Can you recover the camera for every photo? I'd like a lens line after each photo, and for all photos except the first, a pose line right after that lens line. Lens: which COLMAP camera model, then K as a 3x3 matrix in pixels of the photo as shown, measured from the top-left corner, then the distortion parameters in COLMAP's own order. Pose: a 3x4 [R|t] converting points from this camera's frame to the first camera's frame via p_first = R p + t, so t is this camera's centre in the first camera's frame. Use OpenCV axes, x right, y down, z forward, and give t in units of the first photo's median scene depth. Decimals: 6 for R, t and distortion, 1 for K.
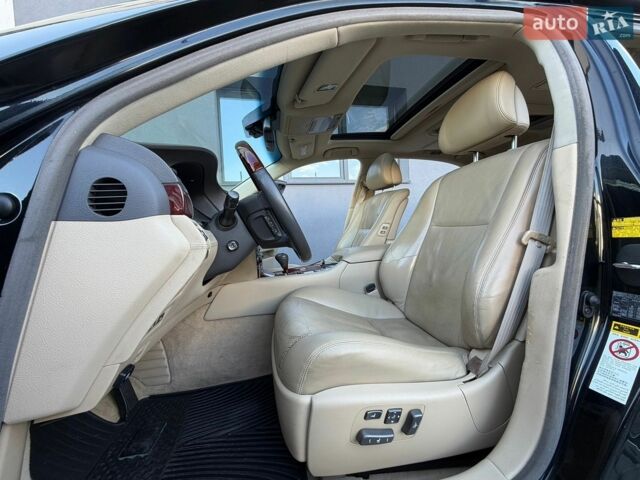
lens RADIAL K [[253.1, 0, 320.0], [0, 253.1, 240.0], [0, 0, 1]] dist [-0.000561, 0.000226]
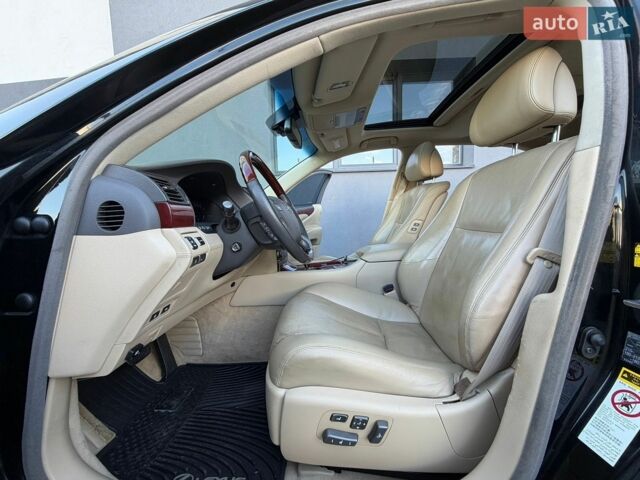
lens RADIAL K [[253.1, 0, 320.0], [0, 253.1, 240.0], [0, 0, 1]] dist [-0.000561, 0.000226]
pose [[0.974163, 0.038599, -0.222523, 0.280648], [-0.025445, 0.997771, 0.061682, -0.092907], [0.224408, -0.054426, 0.972974, -0.003555]]
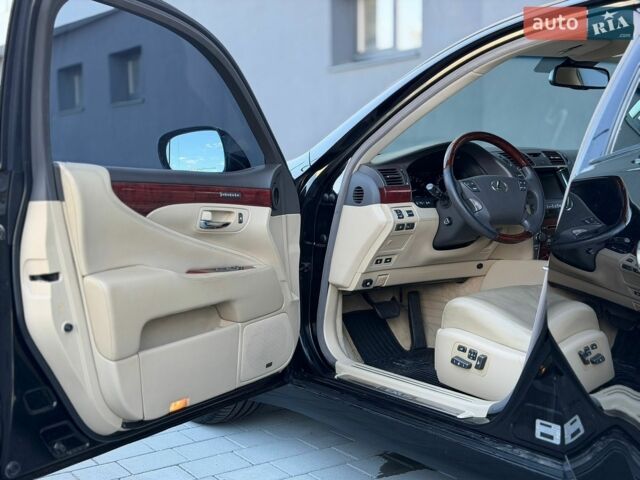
lens RADIAL K [[931.5, 0, 320.0], [0, 931.5, 240.0], [0, 0, 1]] dist [0.030545, 0.047977]
pose [[0.436212, 0.127155, -0.890814, 3.753134], [-0.038669, 0.991700, 0.122620, -0.456246], [0.899012, -0.019041, 0.437509, -1.703571]]
